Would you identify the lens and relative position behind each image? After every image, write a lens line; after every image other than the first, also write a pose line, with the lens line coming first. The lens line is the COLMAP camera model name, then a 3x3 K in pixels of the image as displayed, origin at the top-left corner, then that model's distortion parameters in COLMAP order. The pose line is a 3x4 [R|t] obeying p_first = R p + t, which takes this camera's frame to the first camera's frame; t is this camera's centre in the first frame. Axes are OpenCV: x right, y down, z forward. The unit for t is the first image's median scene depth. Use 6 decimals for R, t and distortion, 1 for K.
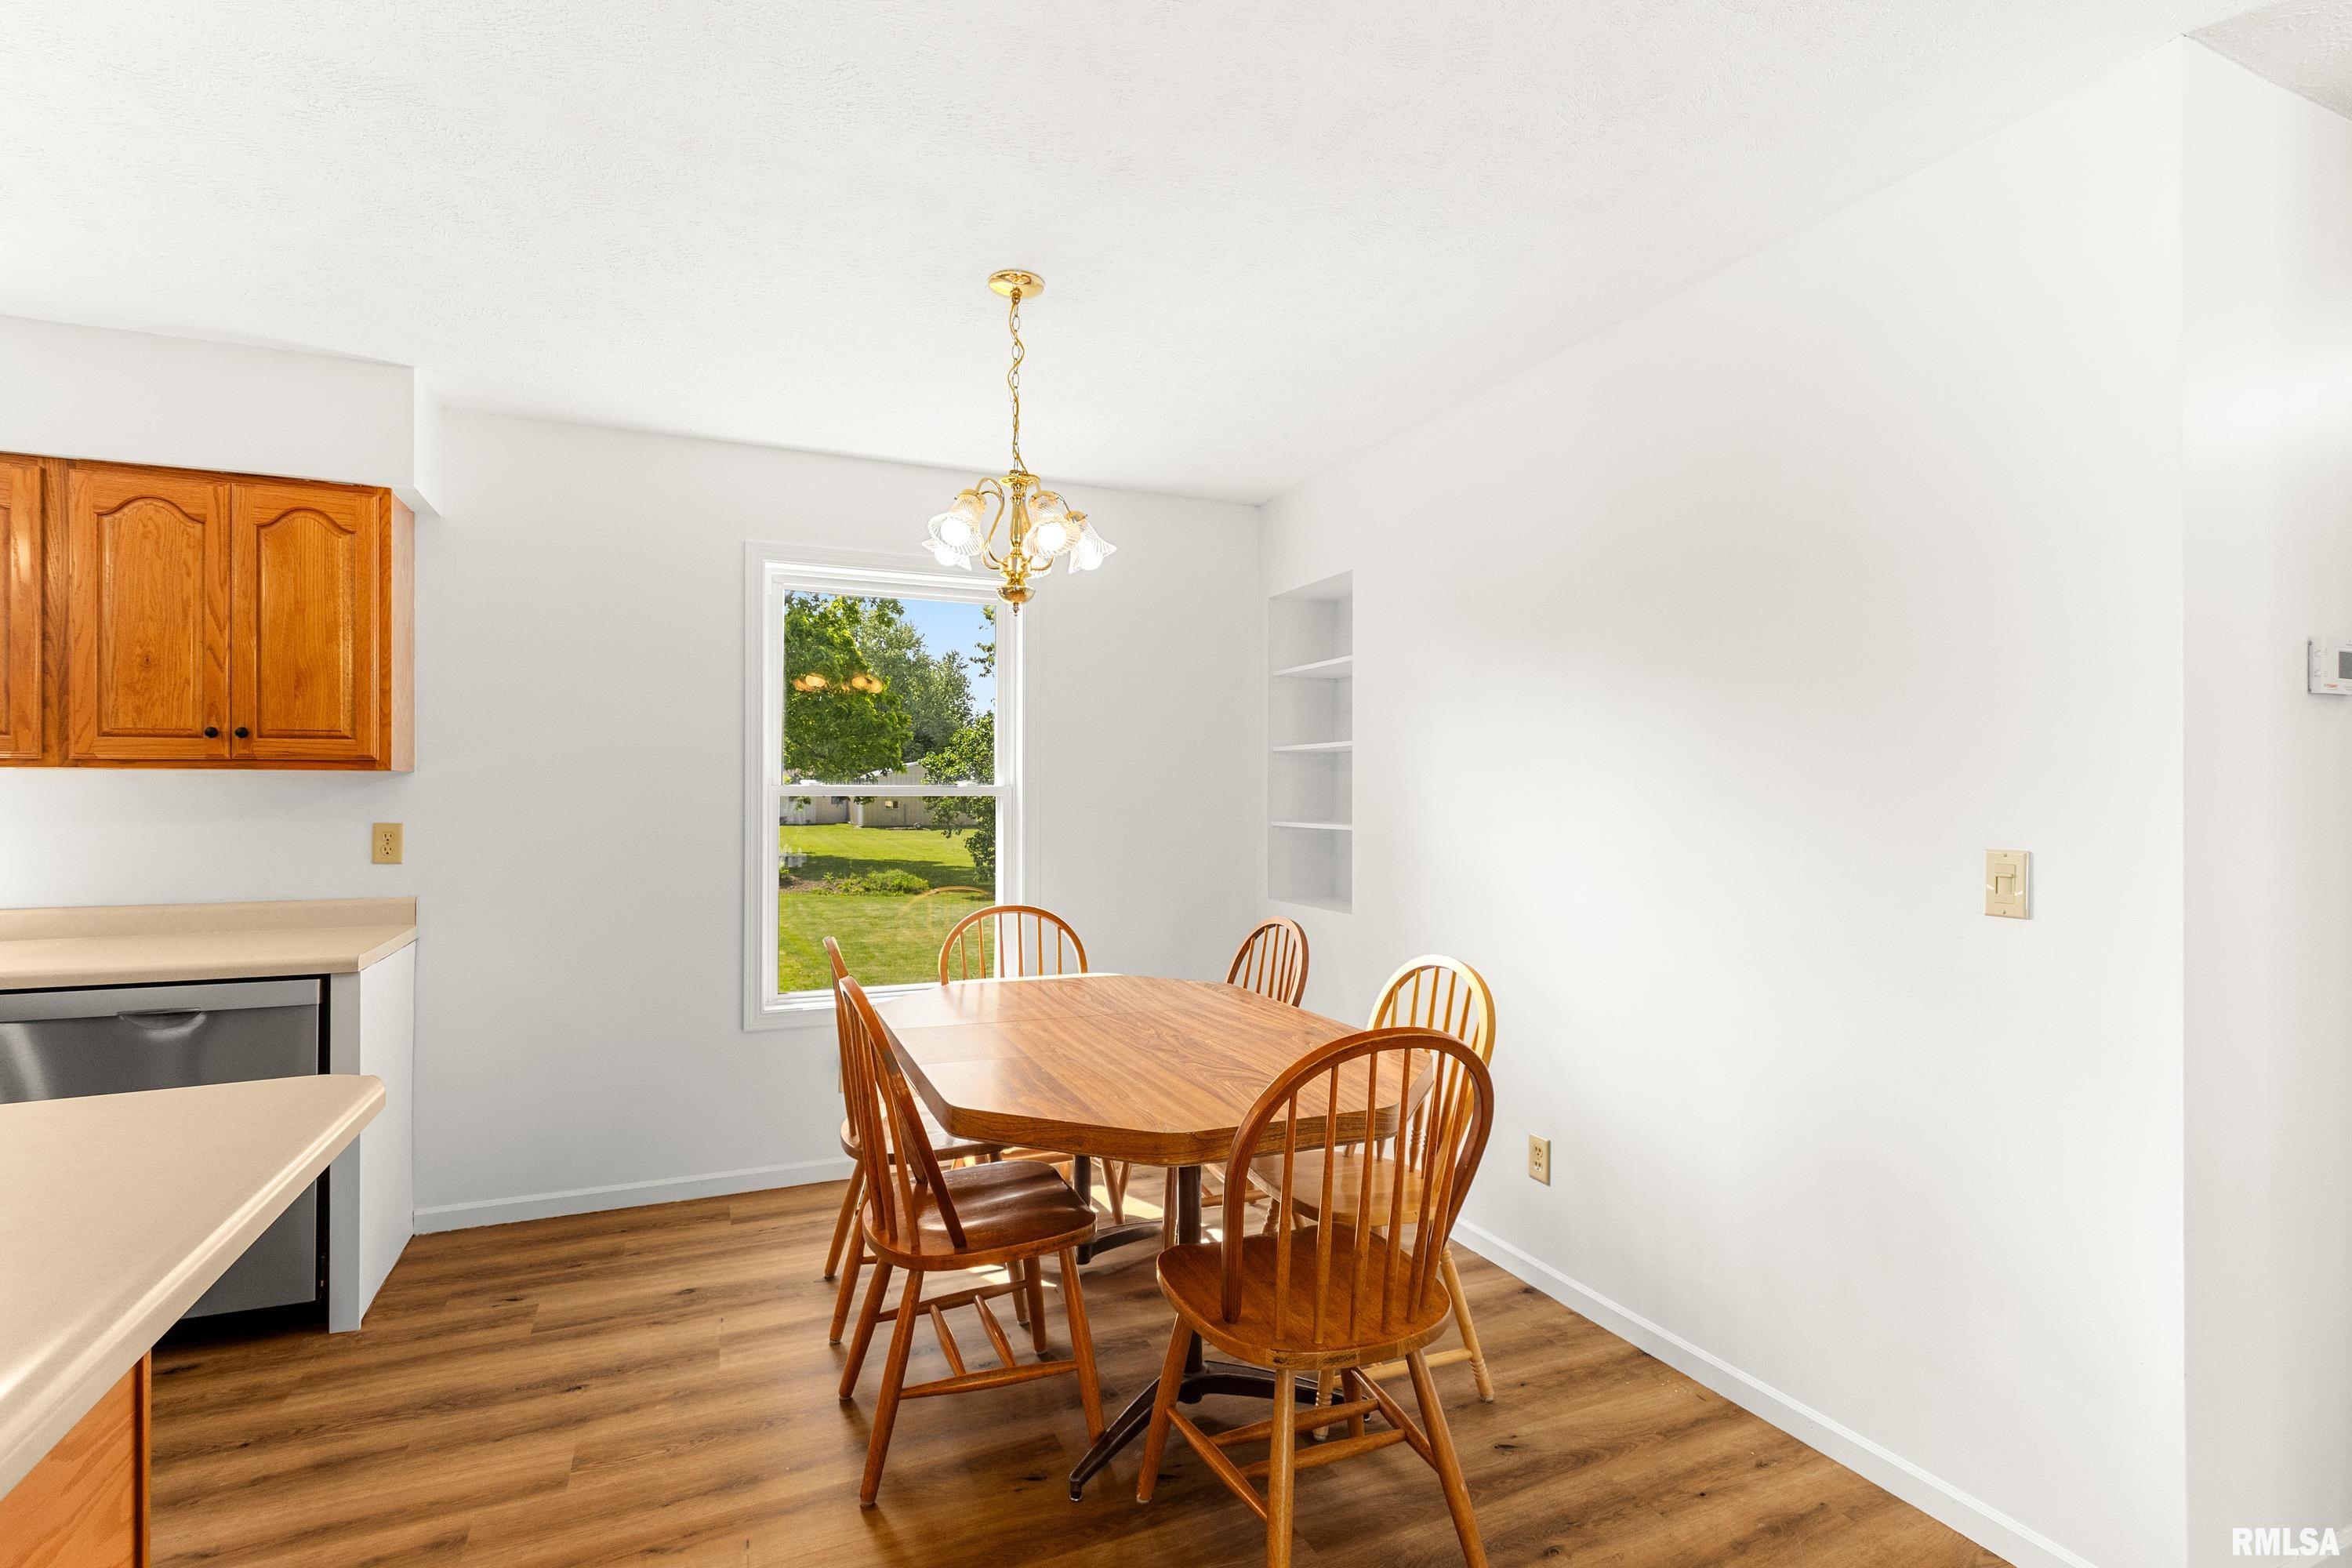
lens RADIAL K [[1102.3, 0, 1165.8], [0, 1102.3, 792.8], [0, 0, 1]] dist [-0.012581, 0.005574]
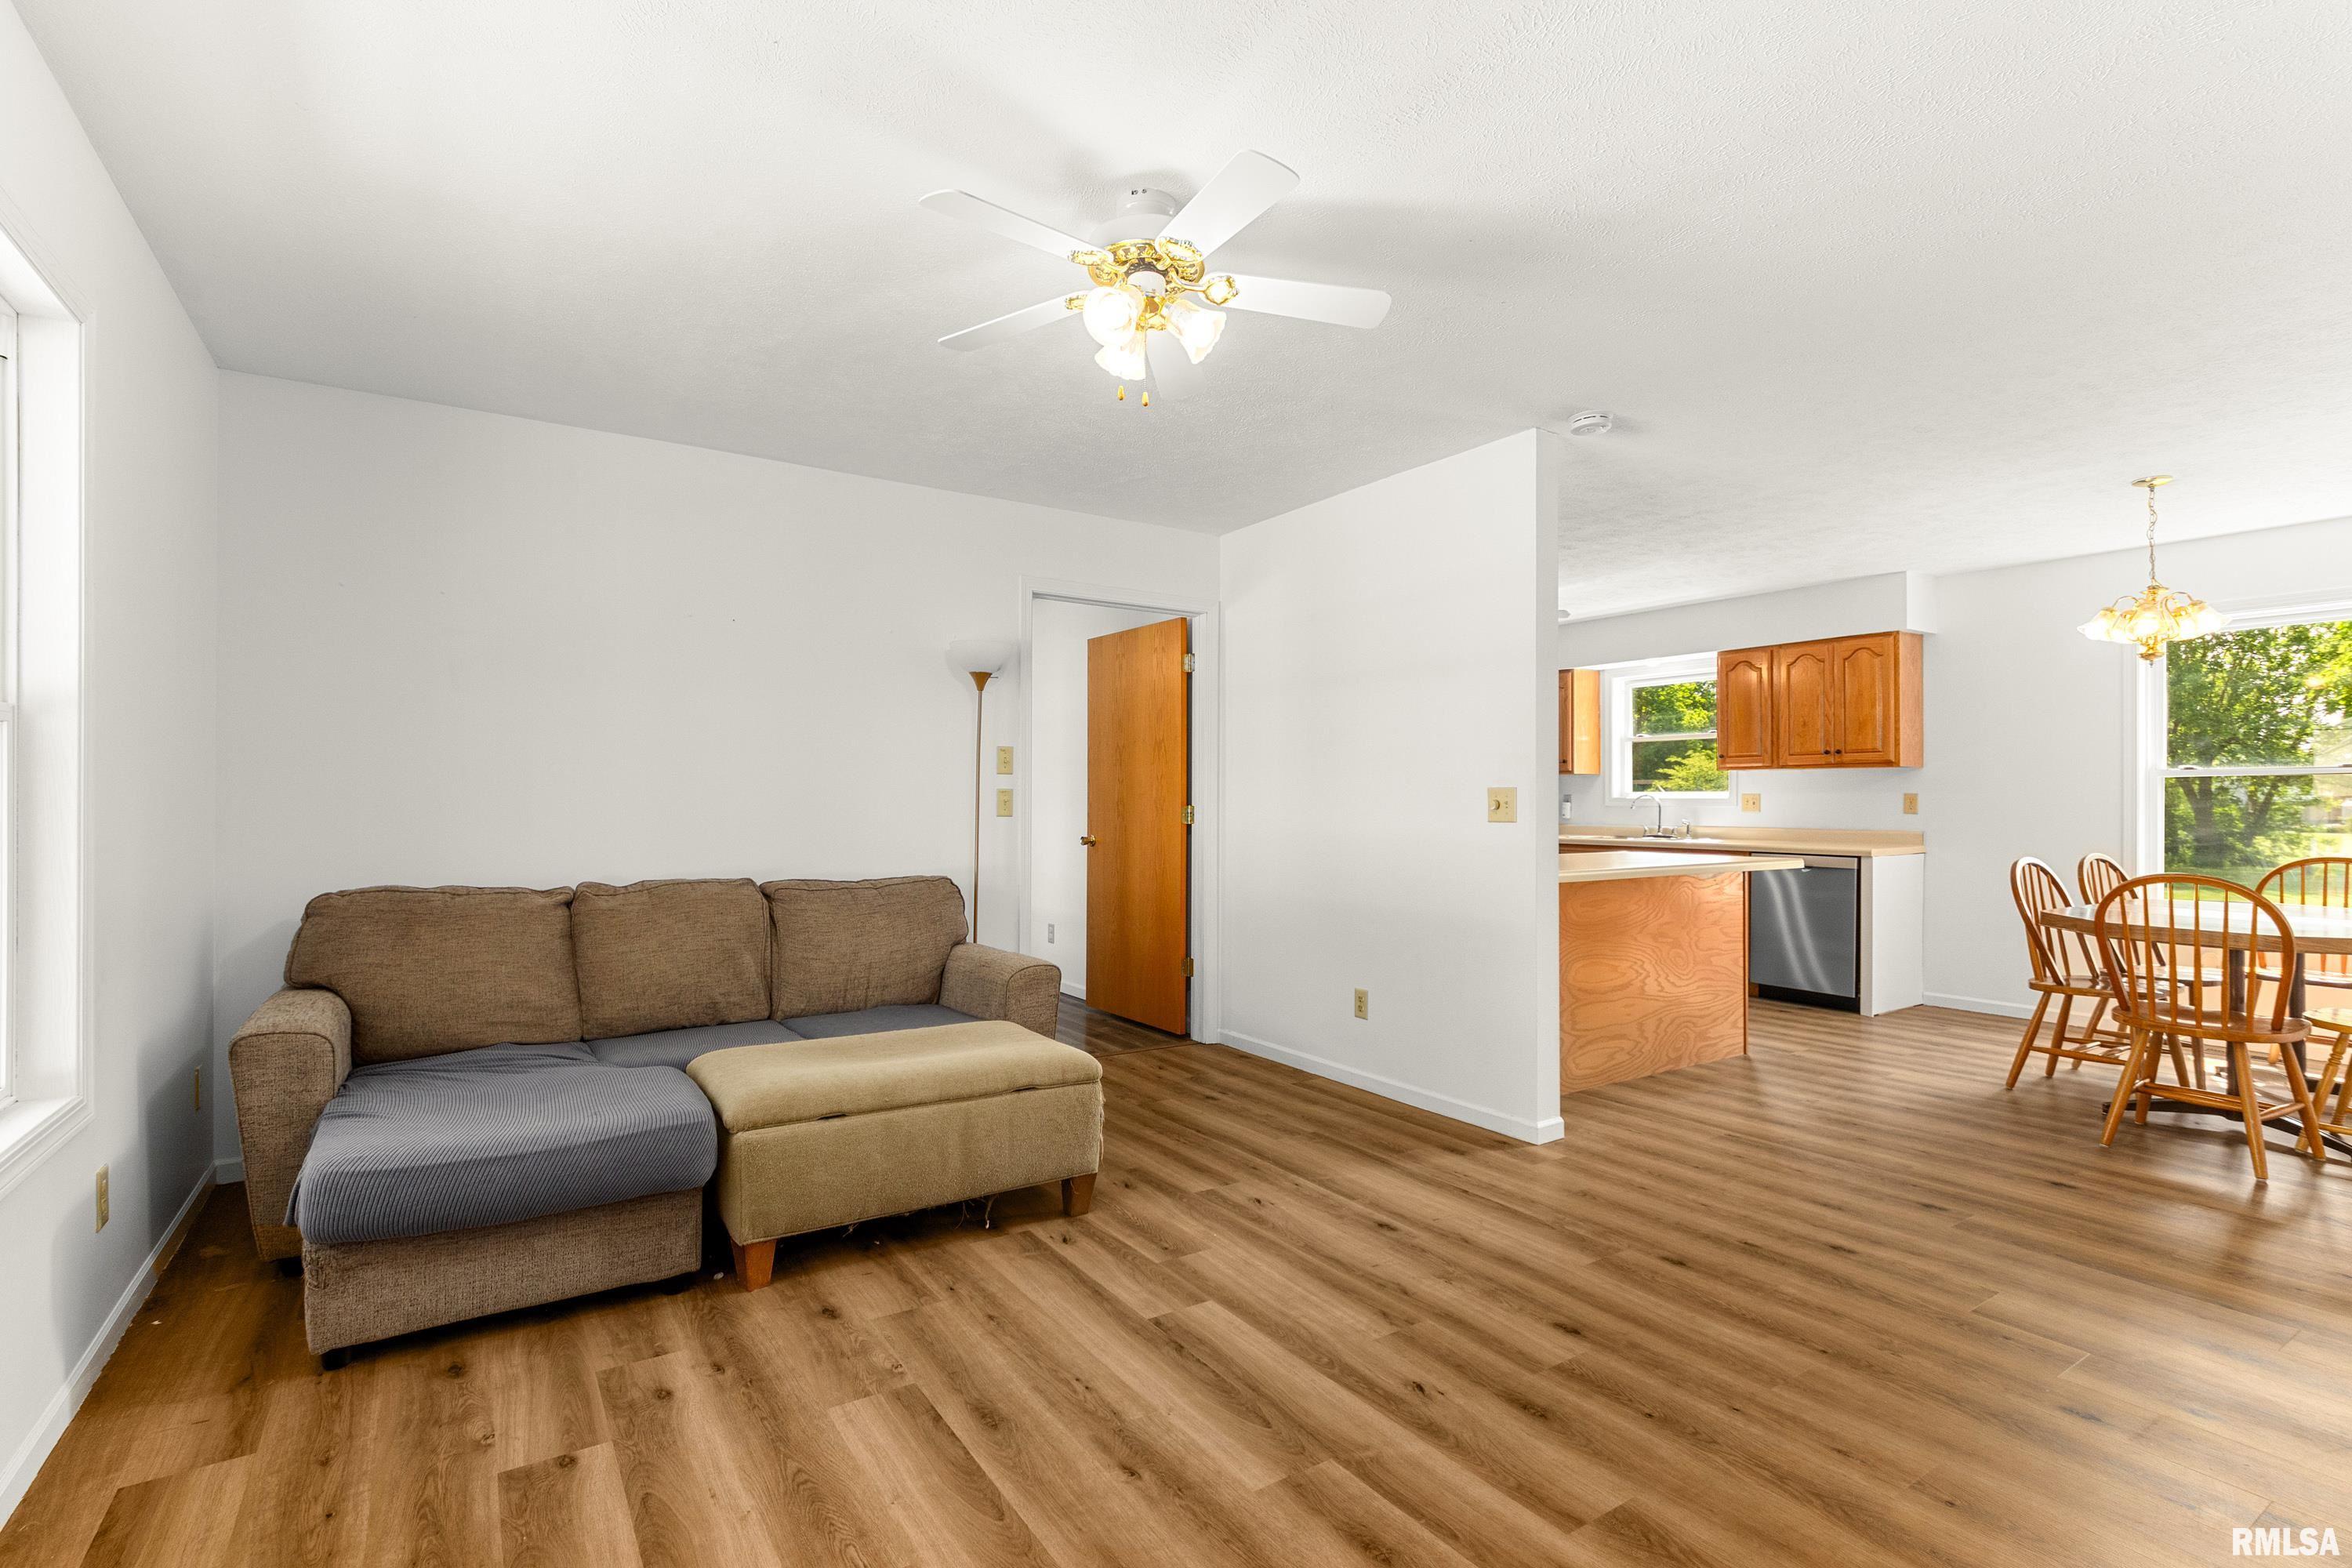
lens RADIAL K [[1102.3, 0, 1165.8], [0, 1102.3, 792.8], [0, 0, 1]] dist [-0.012581, 0.005574]
pose [[0.166365, -0.005904, -0.986047, 1.174265], [-0.002228, 0.999977, -0.006364, 0.048389], [0.986062, 0.003255, 0.166348, -0.756707]]
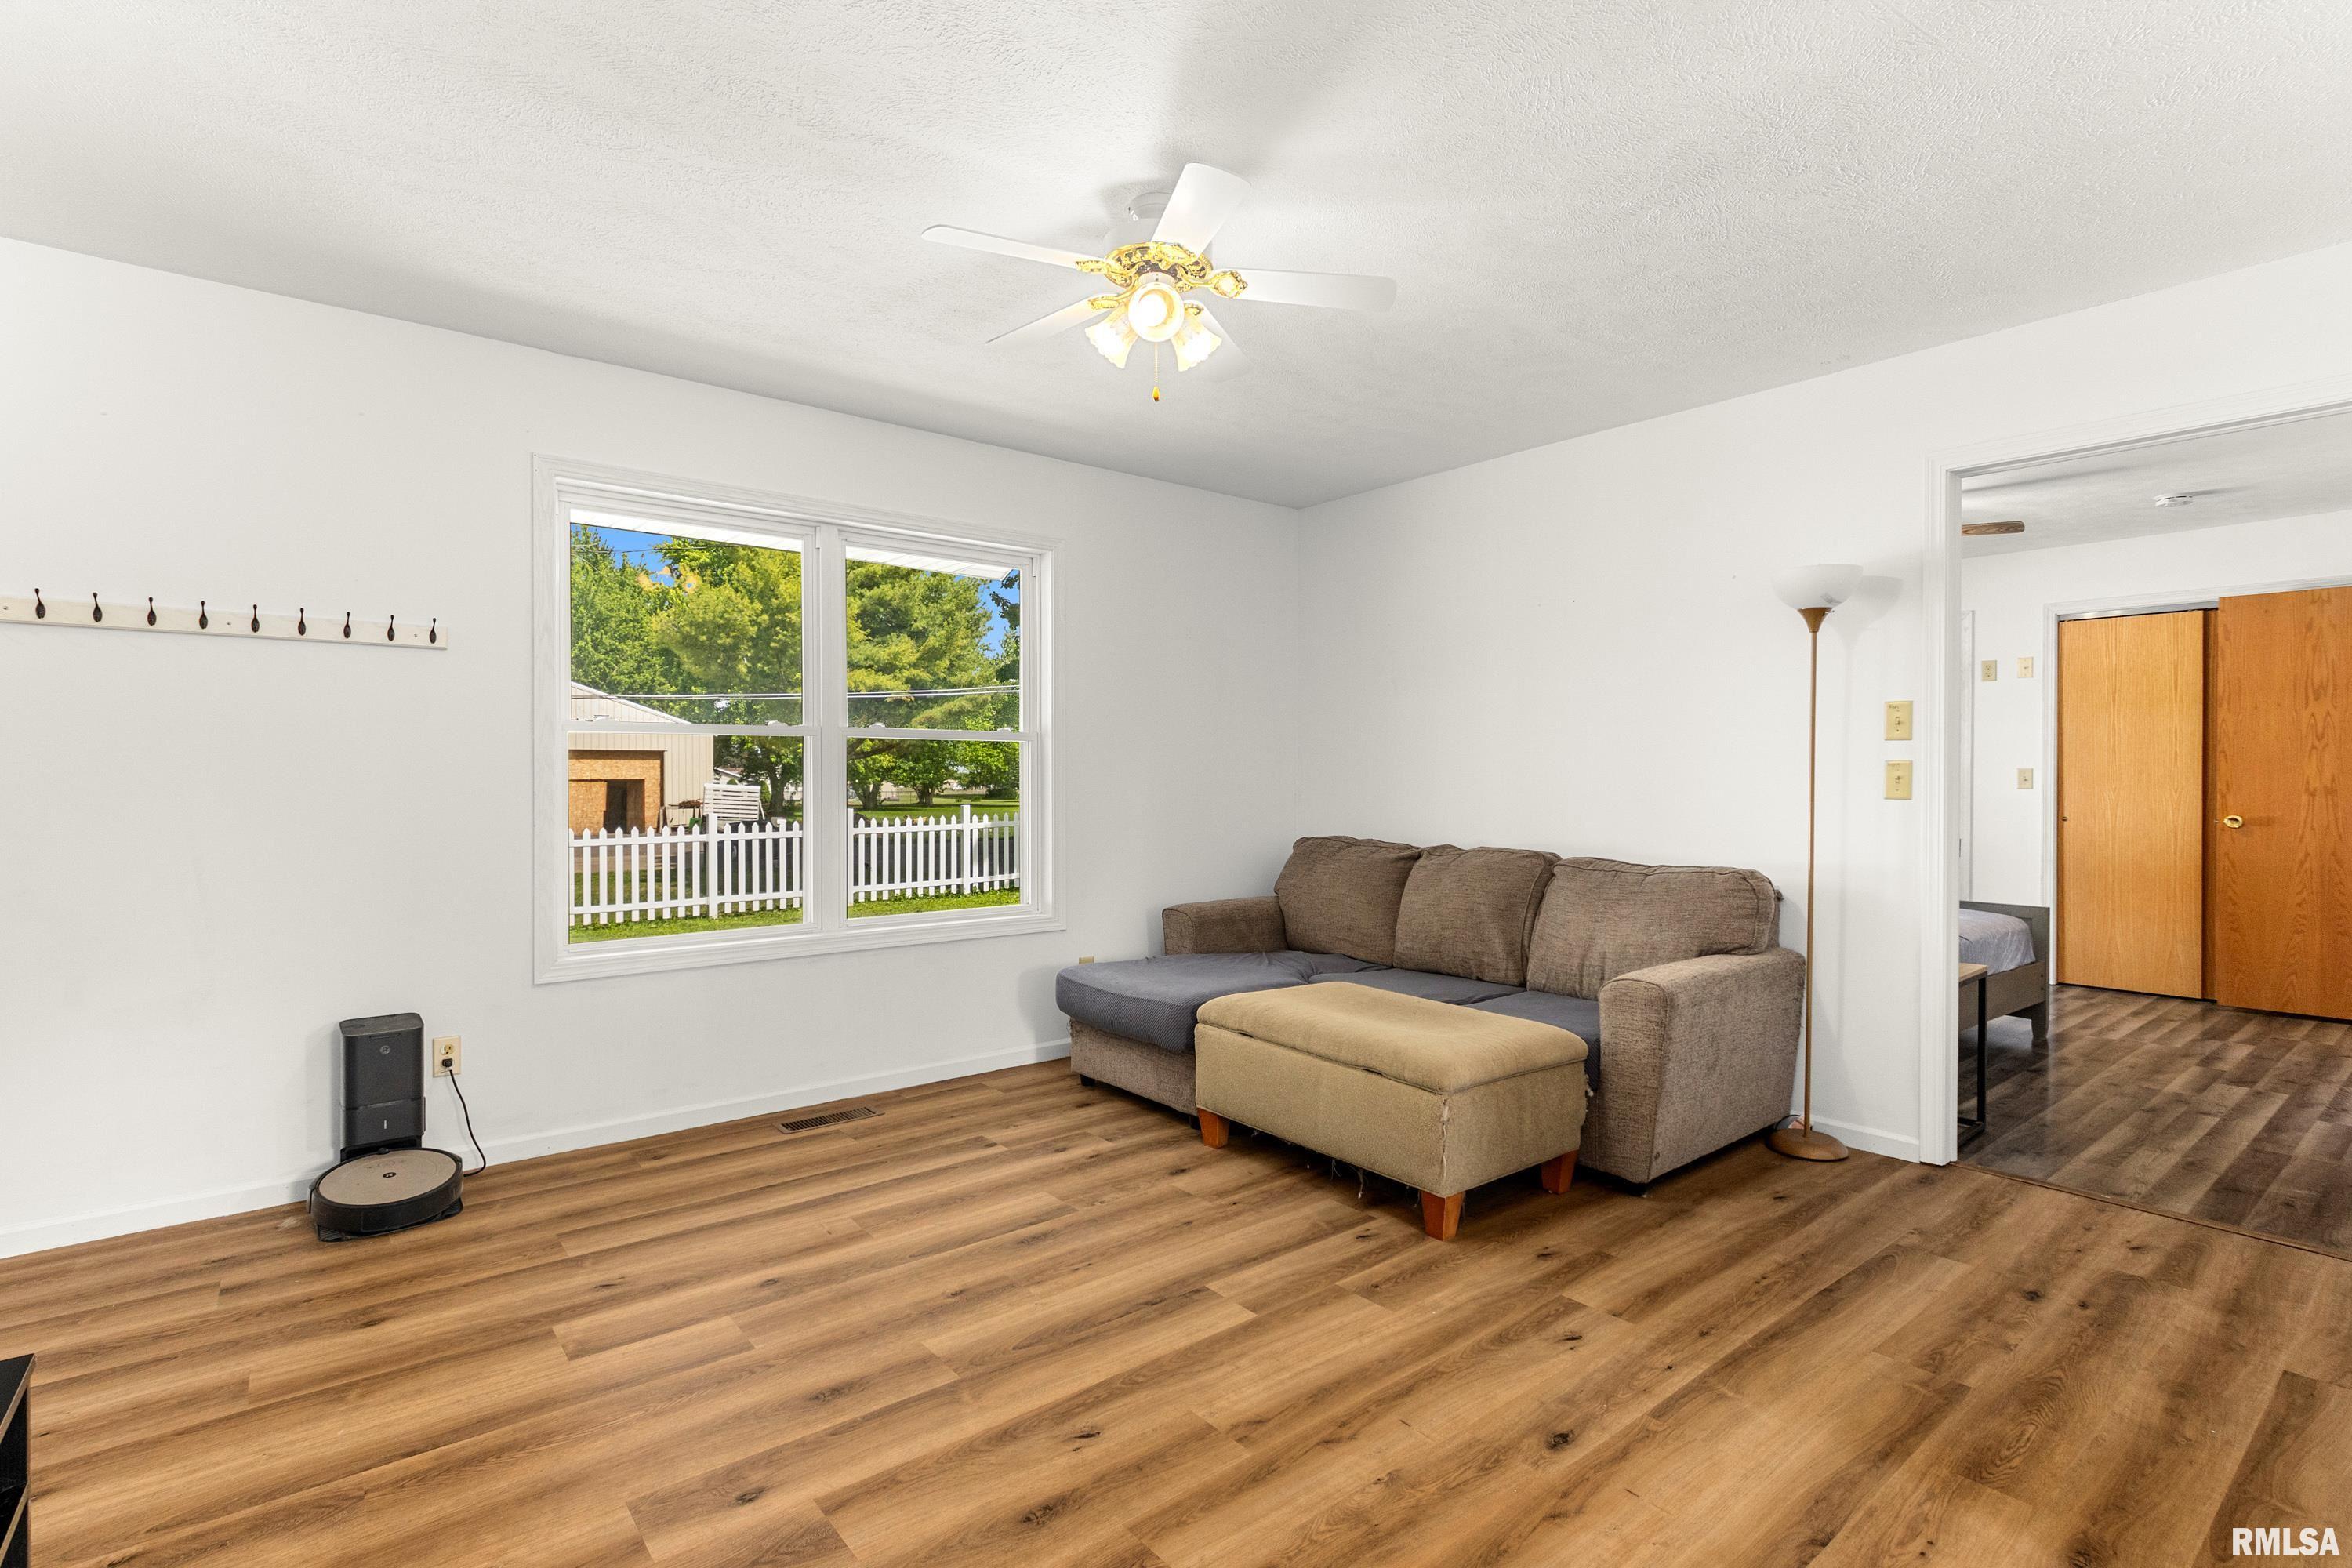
lens RADIAL K [[1118.4, 0, 1176.0], [0, 1118.4, 784.0], [0, 0, 1]] dist [-0.000099, 0.000243]
pose [[-0.964715, -0.000905, -0.263295, 0.564152], [-0.002986, 0.999967, 0.007505, 0.050341], [0.263280, 0.008026, -0.964686, 0.242471]]
